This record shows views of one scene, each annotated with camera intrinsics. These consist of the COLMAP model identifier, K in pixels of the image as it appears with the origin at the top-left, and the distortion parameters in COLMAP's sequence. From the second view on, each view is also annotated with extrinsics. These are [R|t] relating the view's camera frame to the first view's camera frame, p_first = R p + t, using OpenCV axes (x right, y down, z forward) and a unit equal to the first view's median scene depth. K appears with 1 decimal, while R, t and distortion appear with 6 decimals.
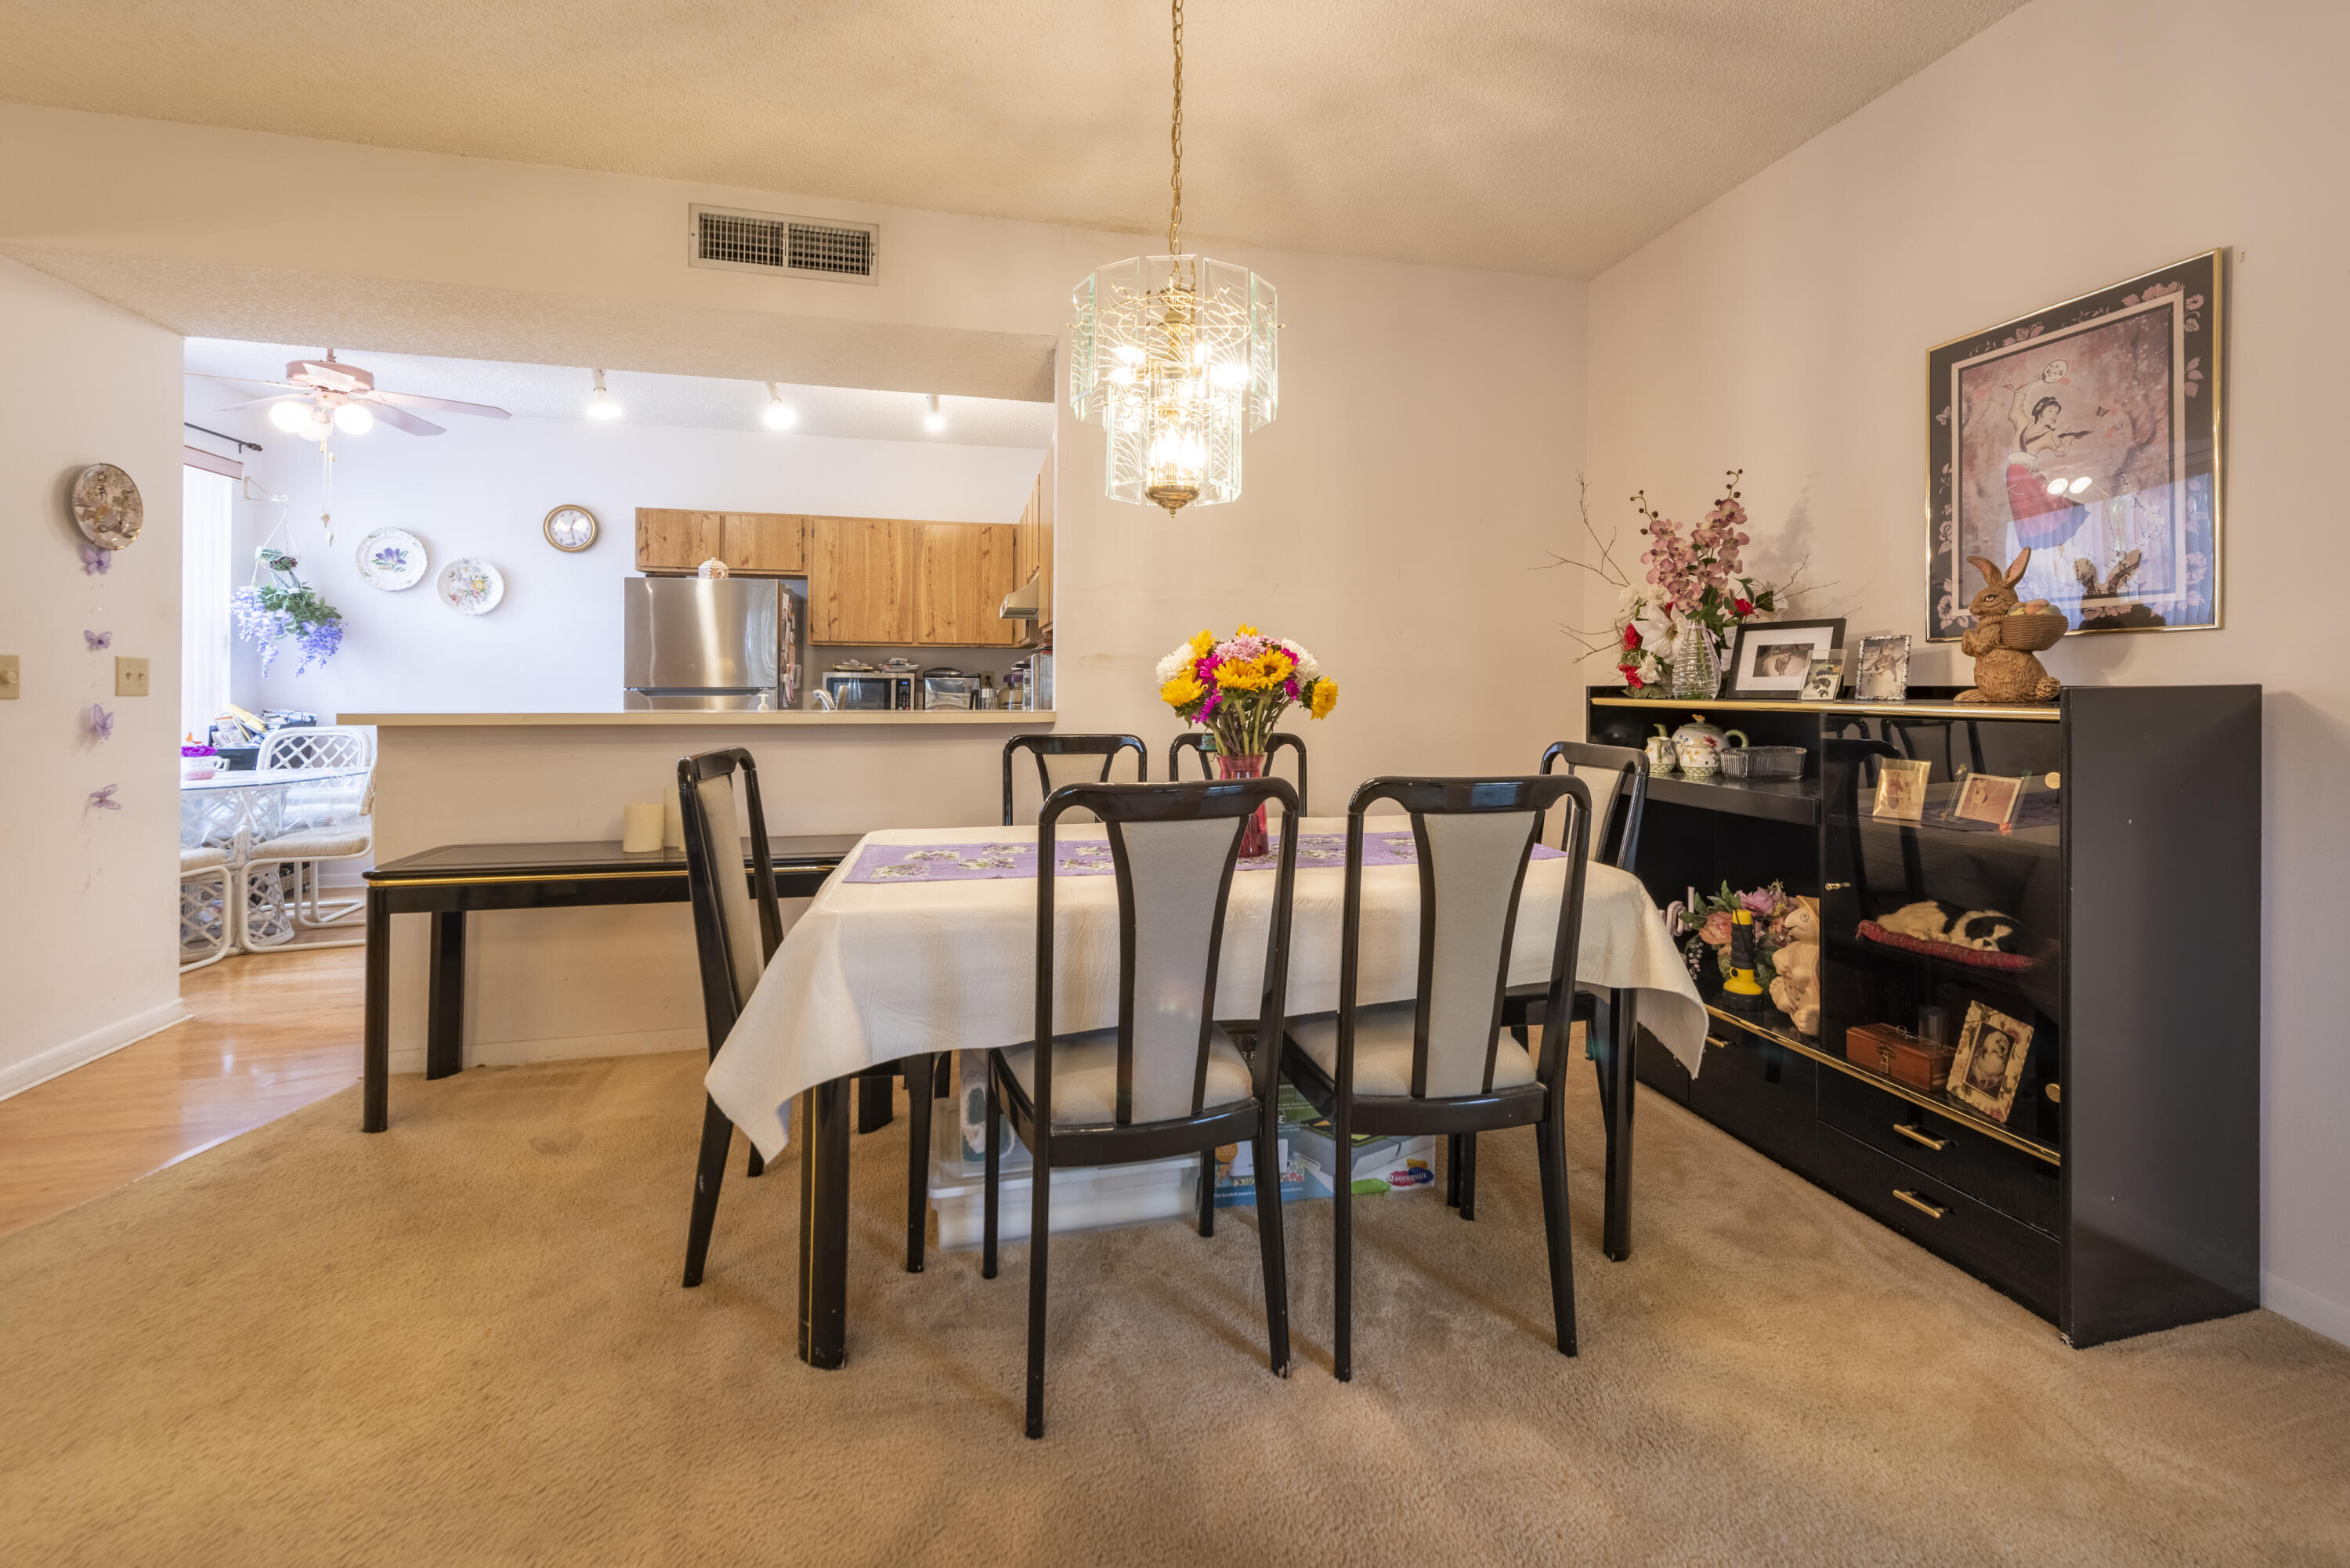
lens RADIAL K [[975.7, 0, 1159.4], [0, 975.7, 687.3], [0, 0, 1]] dist [0.015524, -0.003931]
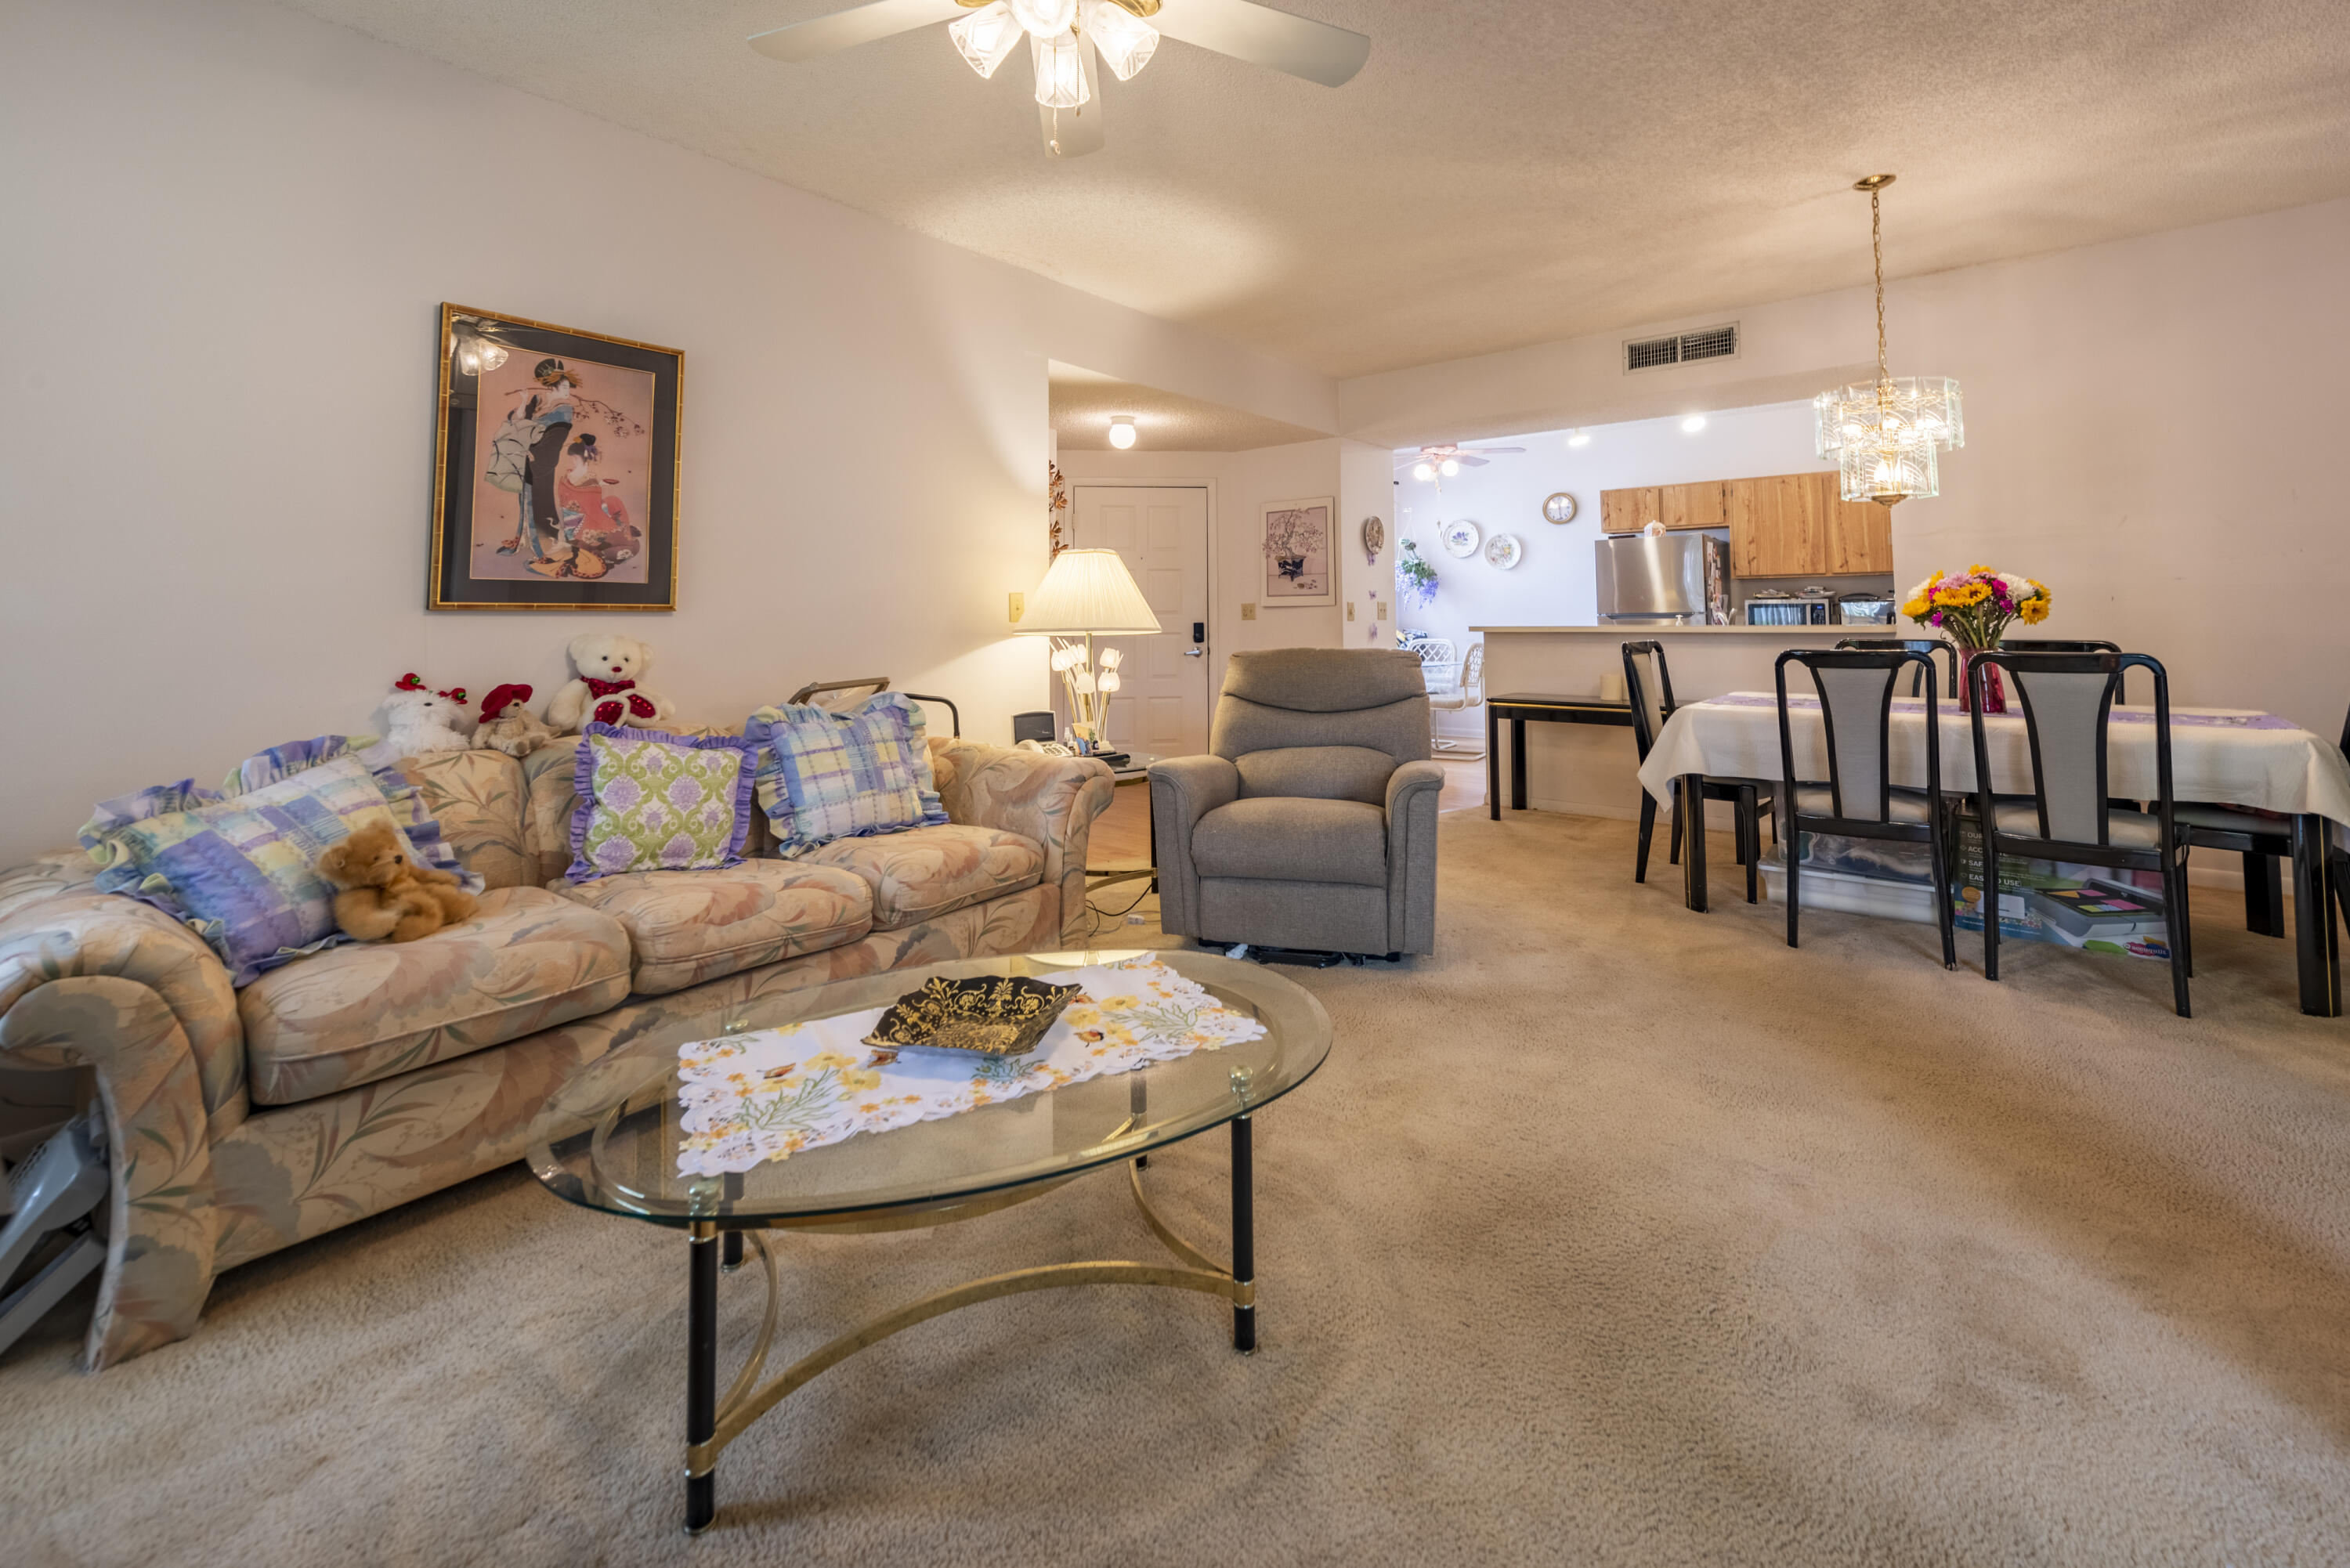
lens RADIAL K [[975.7, 0, 1183.1], [0, 975.7, 566.2], [0, 0, 1]] dist [0.015524, -0.003931]
pose [[0.622630, -0.053257, -0.780702, 0.268298], [0.012756, 0.998240, -0.057923, 0.006702], [0.782412, 0.026106, 0.622213, -0.496461]]
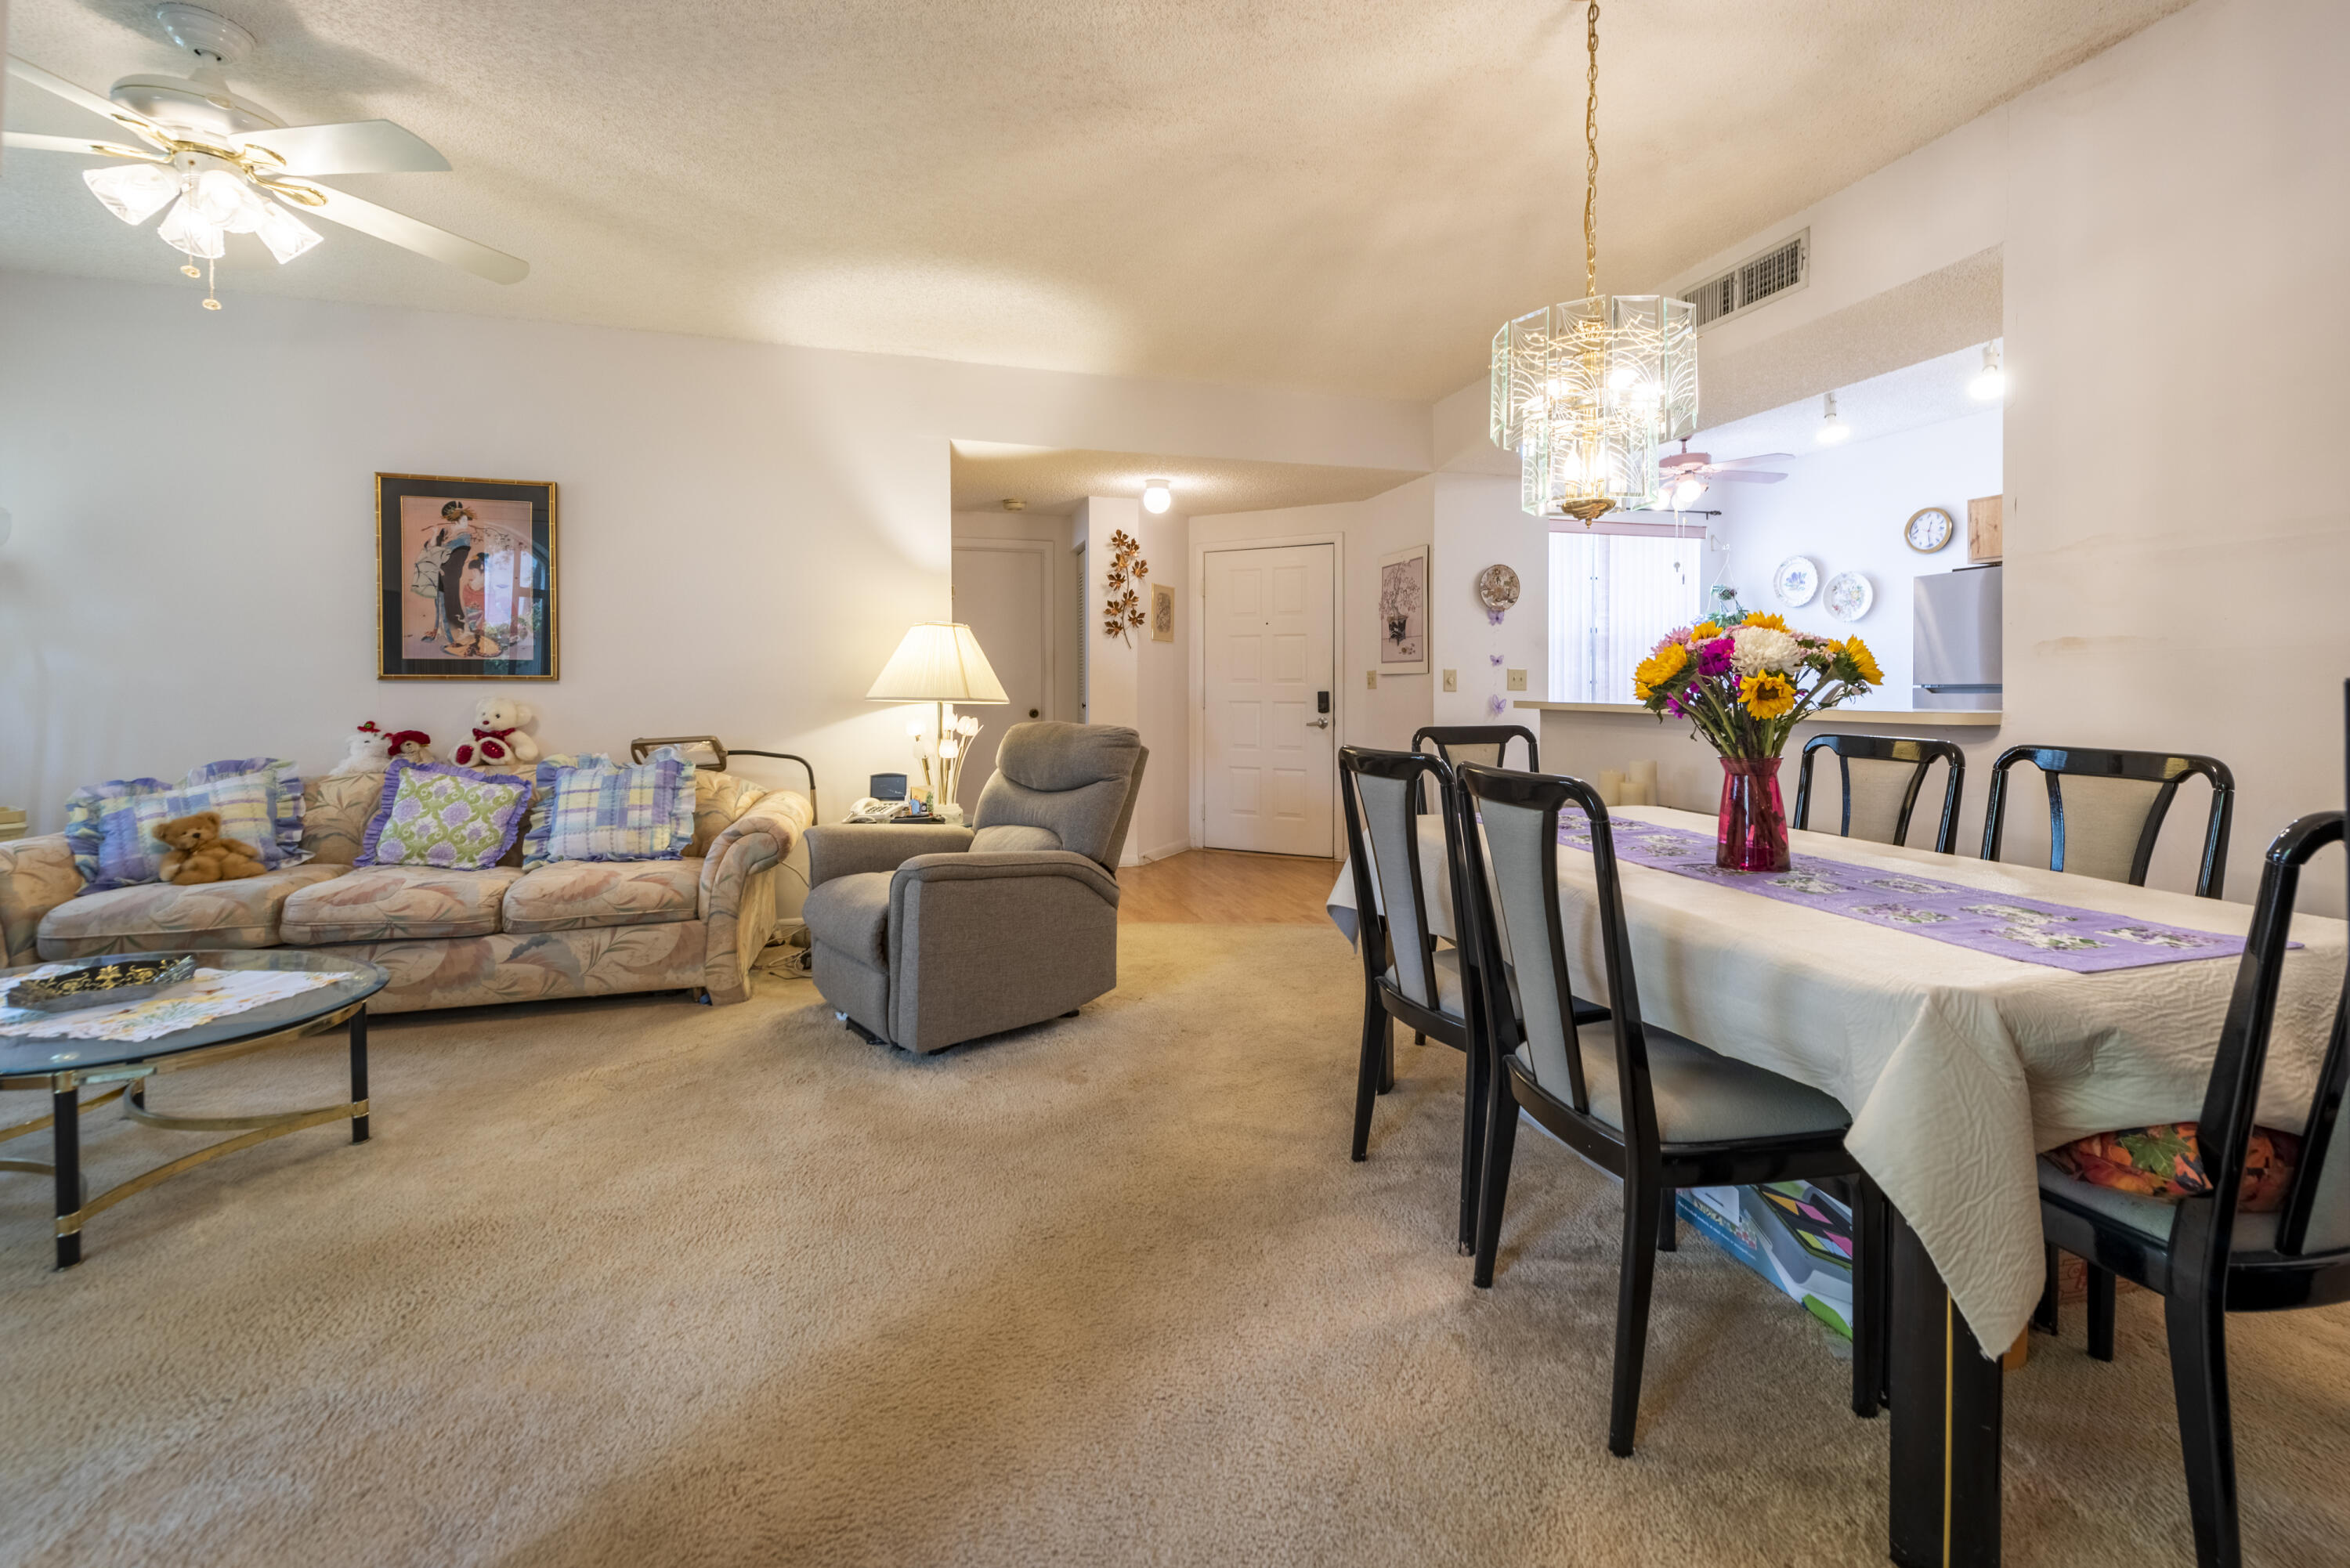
lens RADIAL K [[975.7, 0, 1201.4], [0, 975.7, 693.0], [0, 0, 1]] dist [0.015524, -0.003931]
pose [[0.081086, 0.007028, -0.996682, 0.484197], [0.000600, 0.999975, 0.007100, -0.000873], [0.996707, -0.001173, 0.081080, 0.214206]]
